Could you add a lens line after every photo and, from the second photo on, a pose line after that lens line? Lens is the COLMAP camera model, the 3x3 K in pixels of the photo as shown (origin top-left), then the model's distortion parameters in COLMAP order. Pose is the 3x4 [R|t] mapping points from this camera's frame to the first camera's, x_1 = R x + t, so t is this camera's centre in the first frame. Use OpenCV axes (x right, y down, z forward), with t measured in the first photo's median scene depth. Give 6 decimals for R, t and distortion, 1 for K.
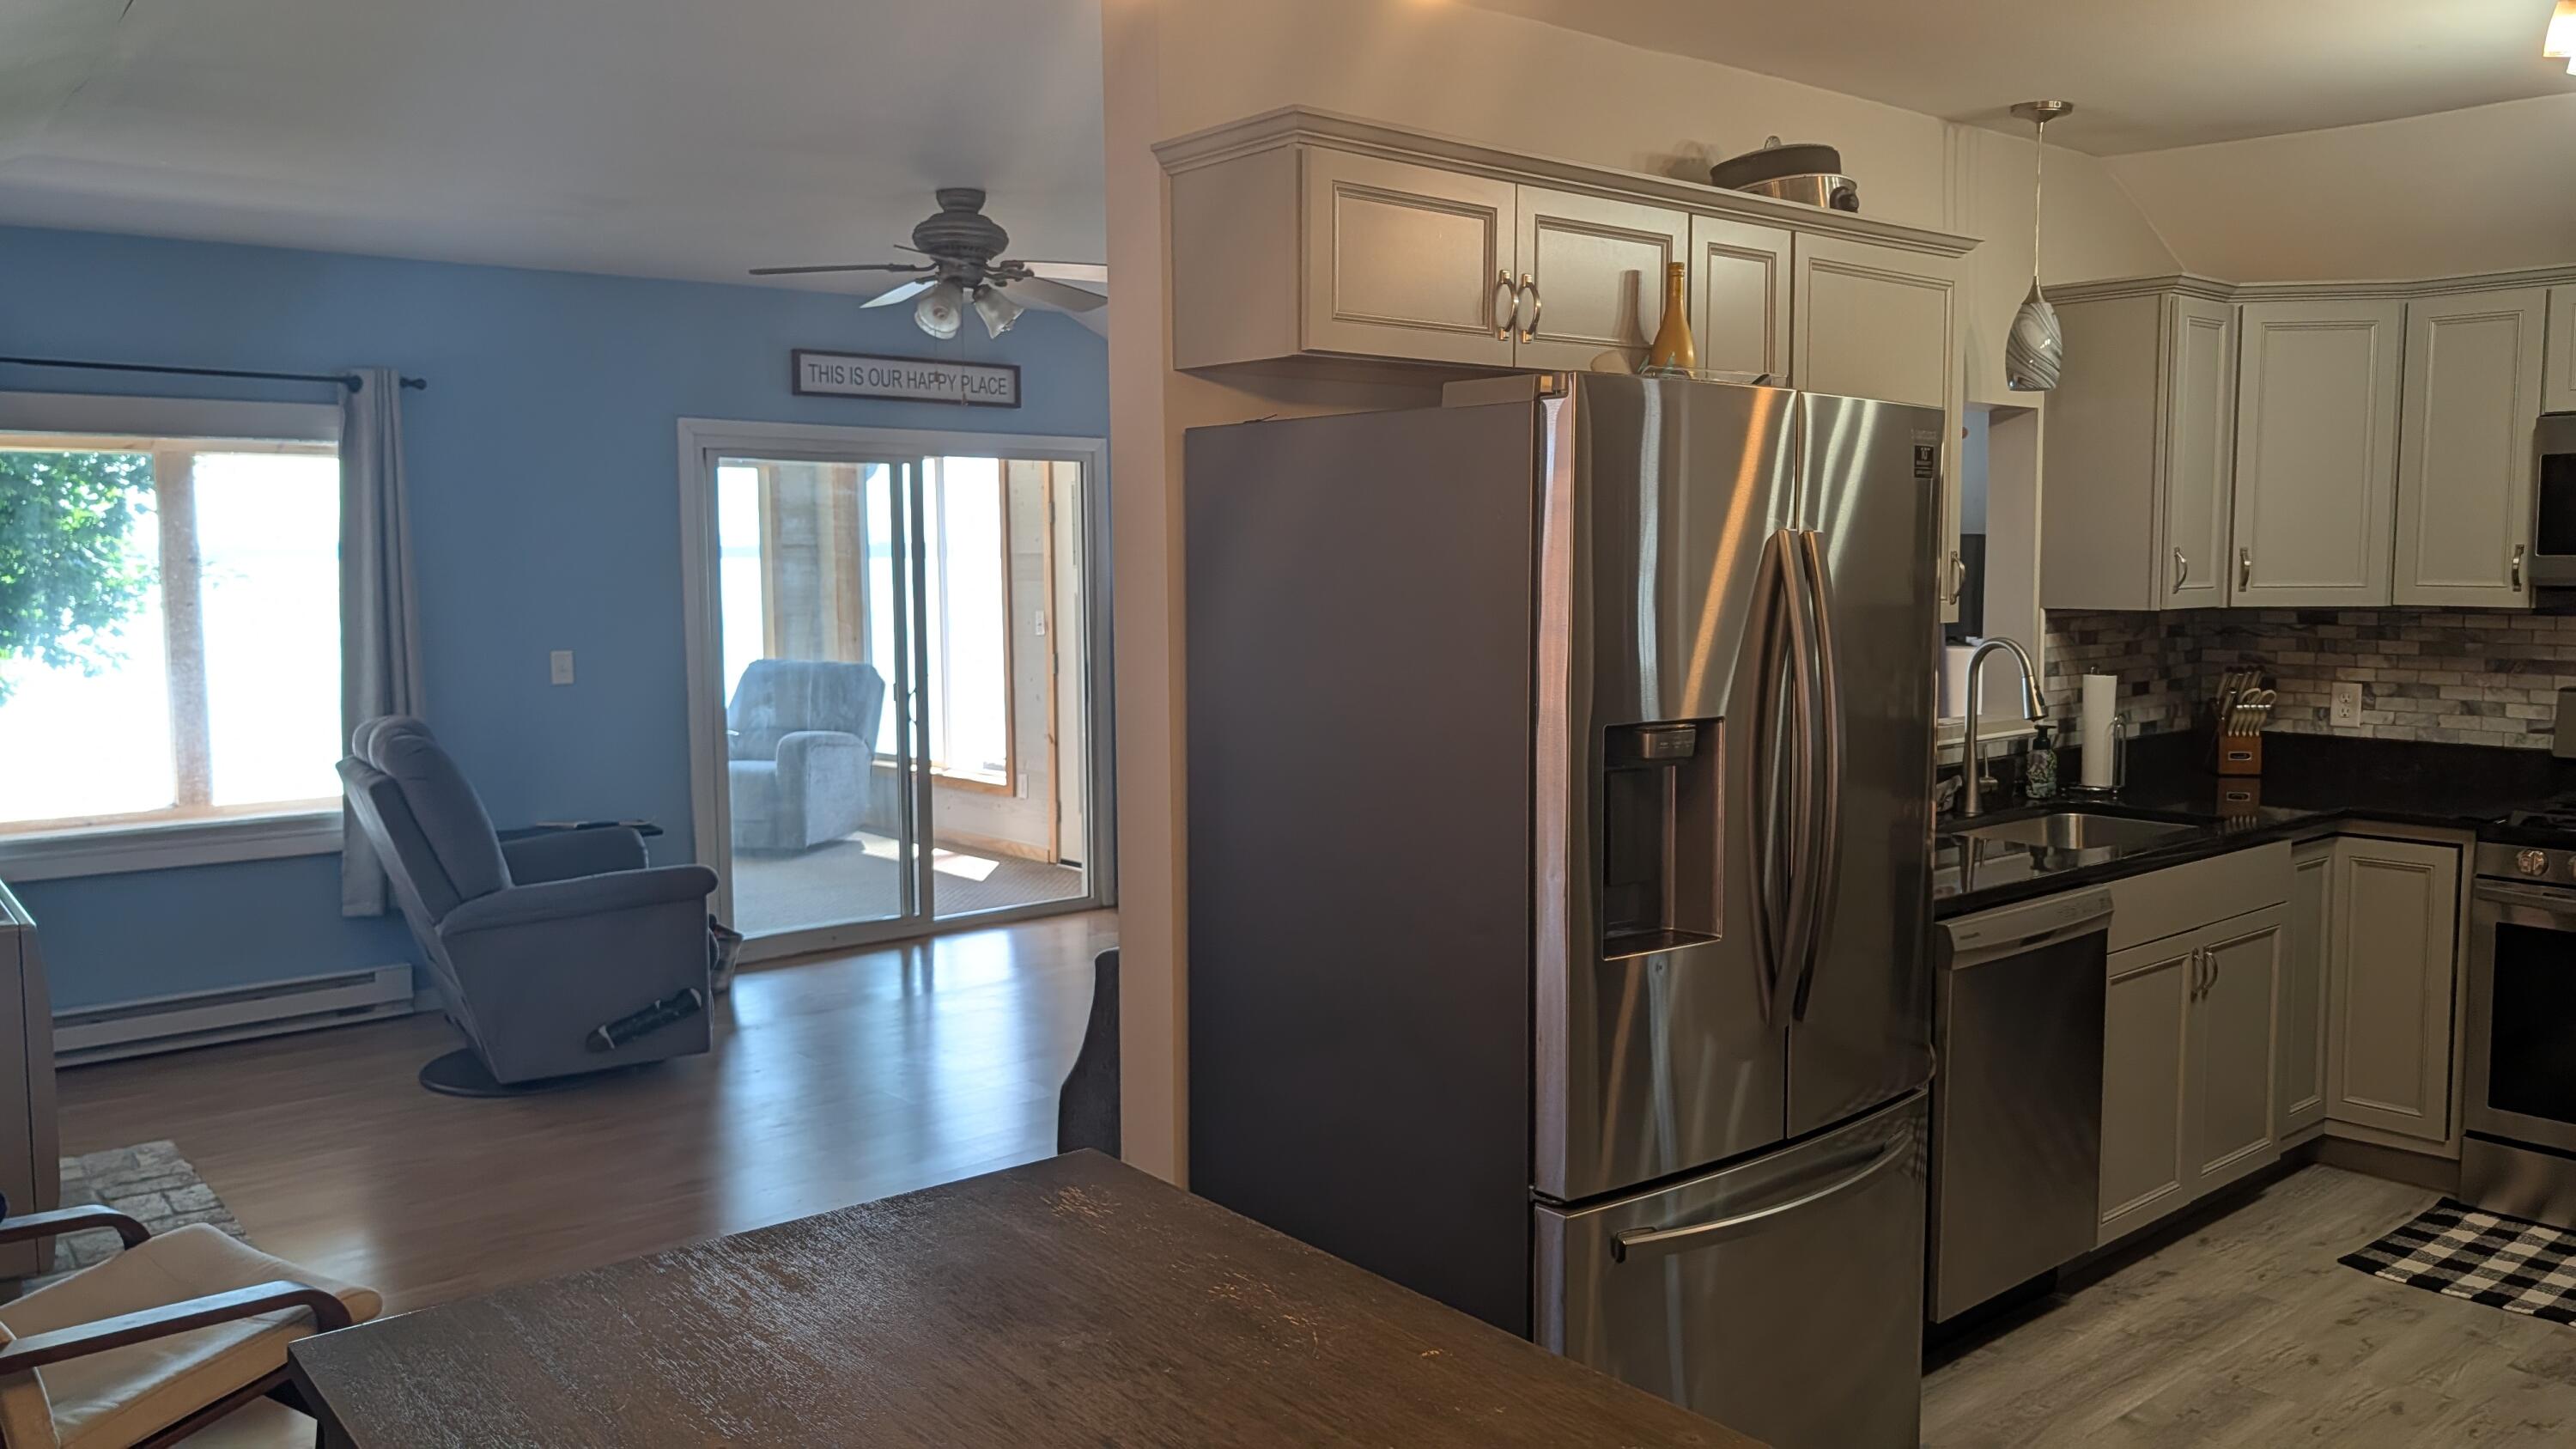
lens RADIAL K [[1861.8, 0, 1251.9], [0, 1861.8, 715.6], [0, 0, 1]] dist [0.030616, -0.039532]
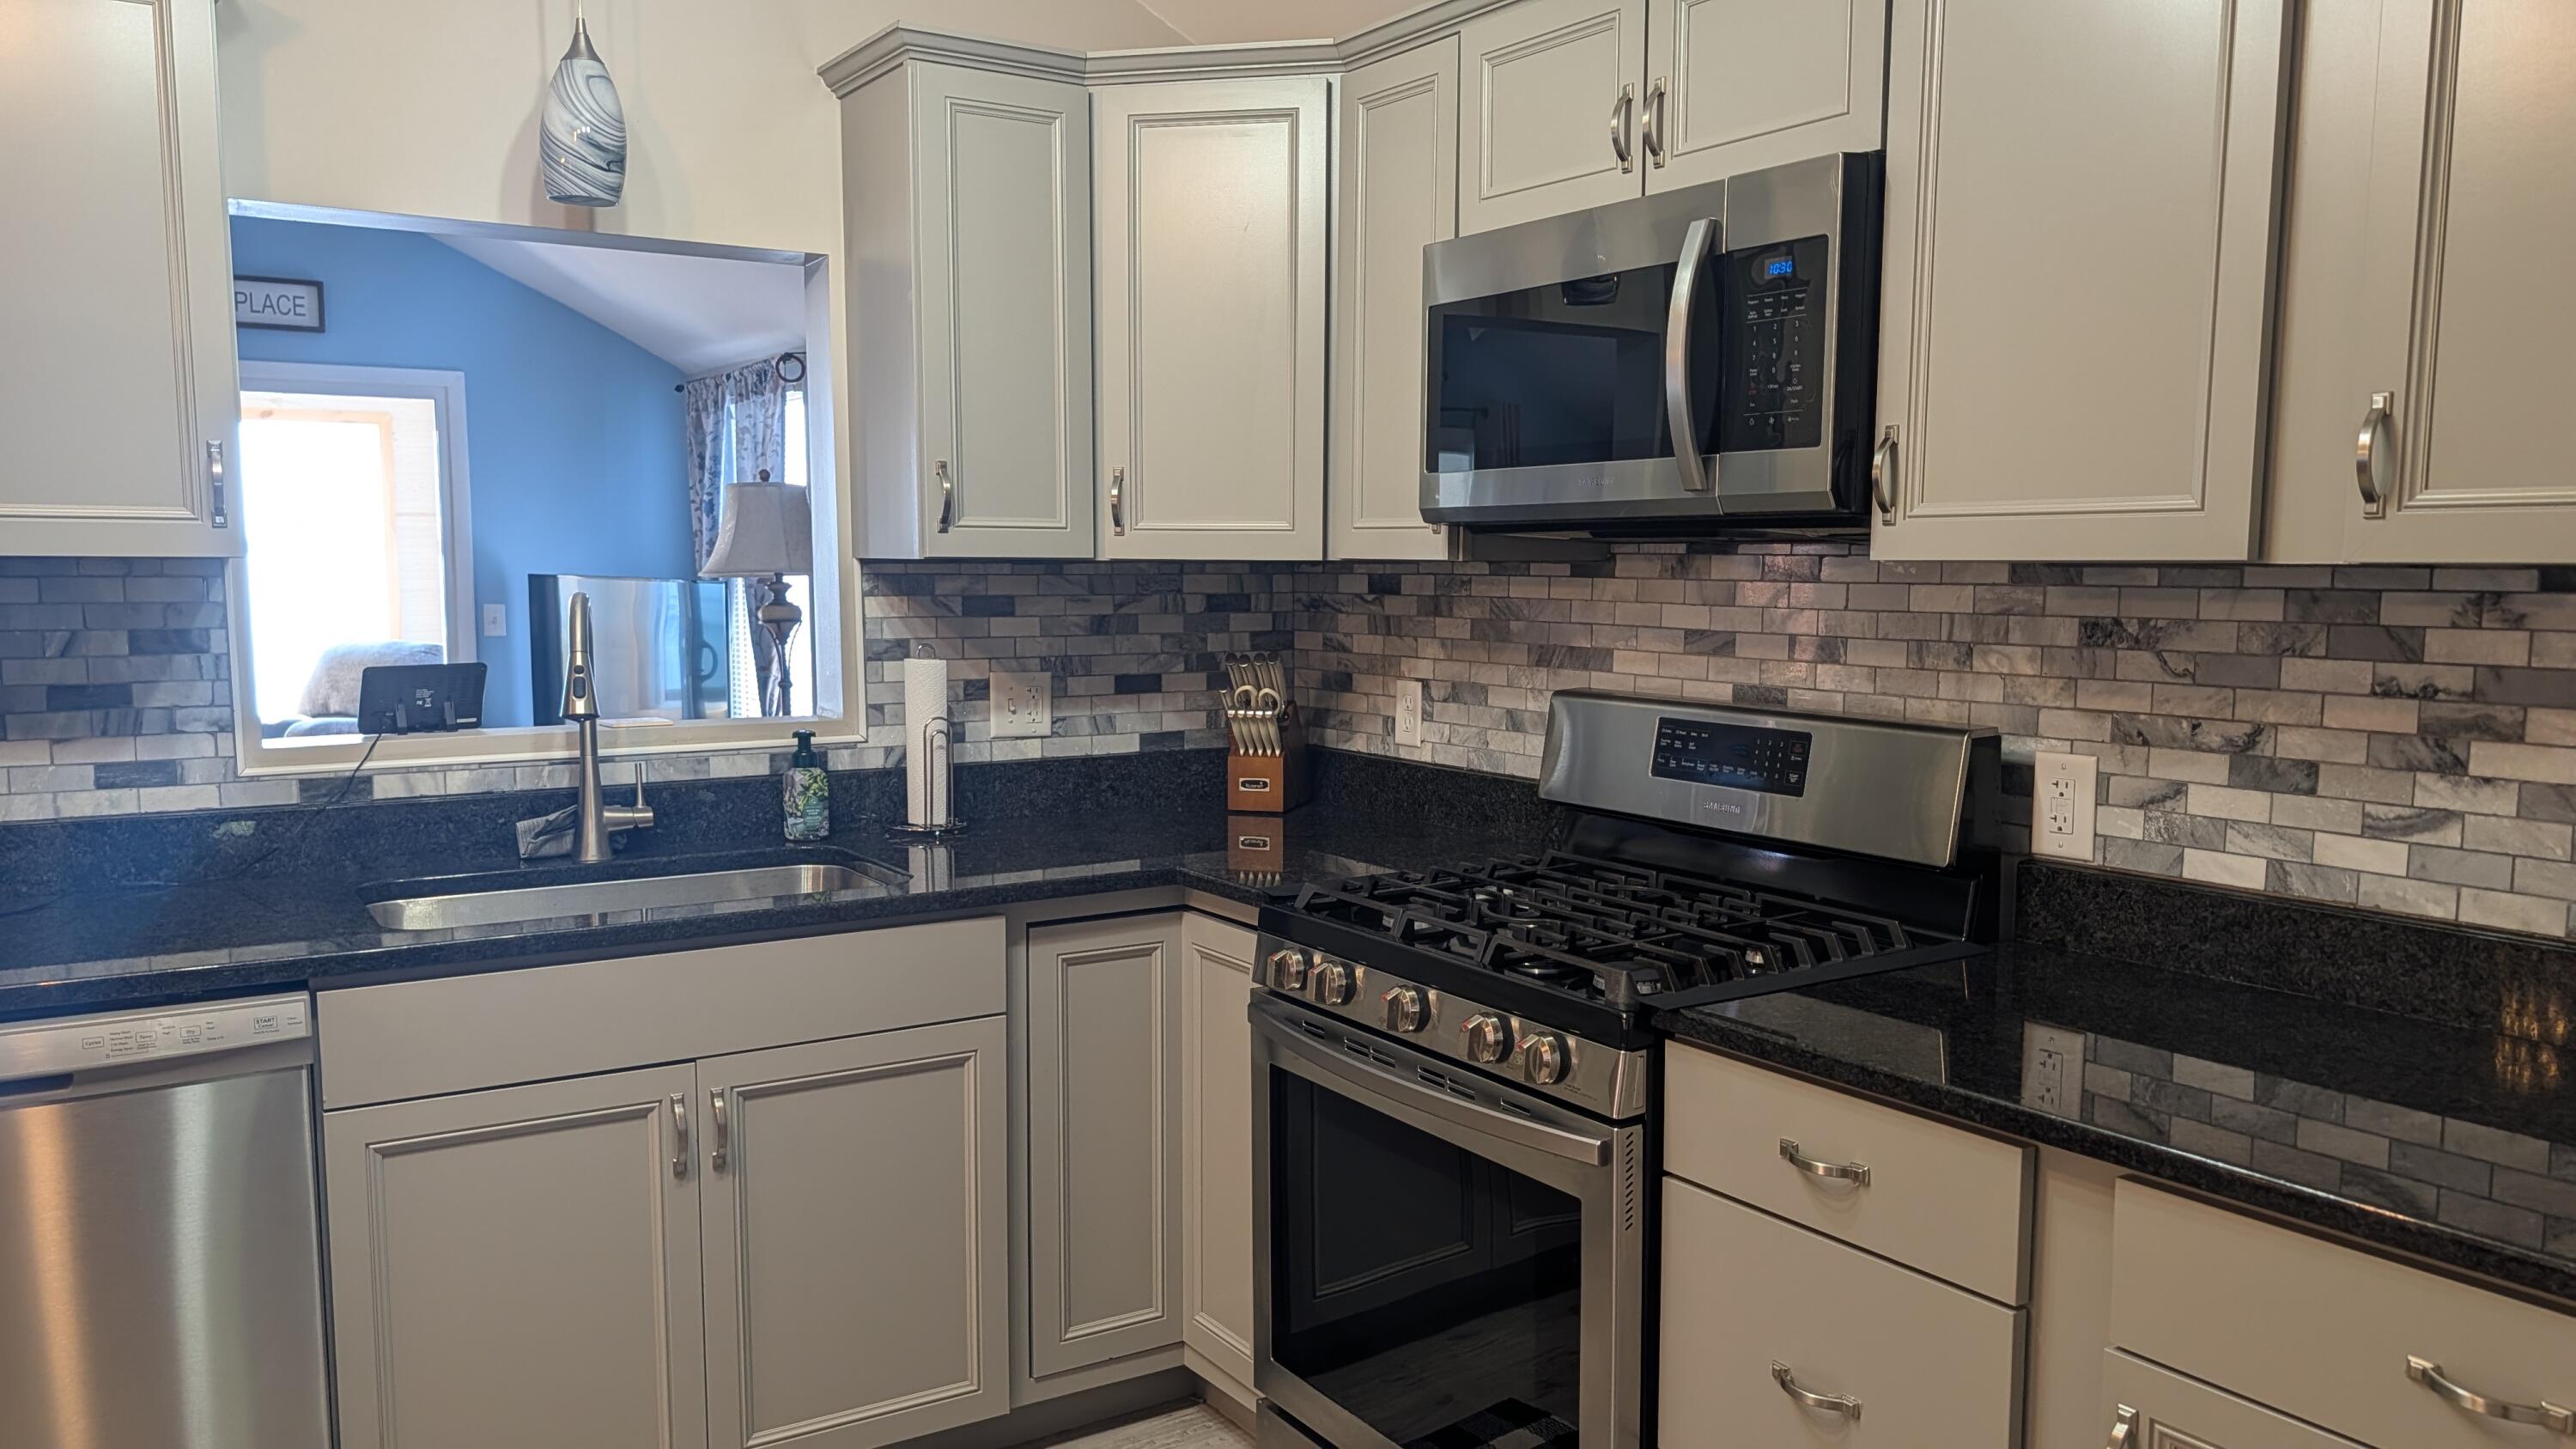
lens RADIAL K [[1861.8, 0, 1265.1], [0, 1861.8, 769.9], [0, 0, 1]] dist [0.030616, -0.039532]
pose [[0.992200, 0.024091, -0.122310, 0.634554], [-0.020717, 0.999371, 0.028782, -0.003603], [0.122926, -0.026024, 0.992075, 0.340264]]
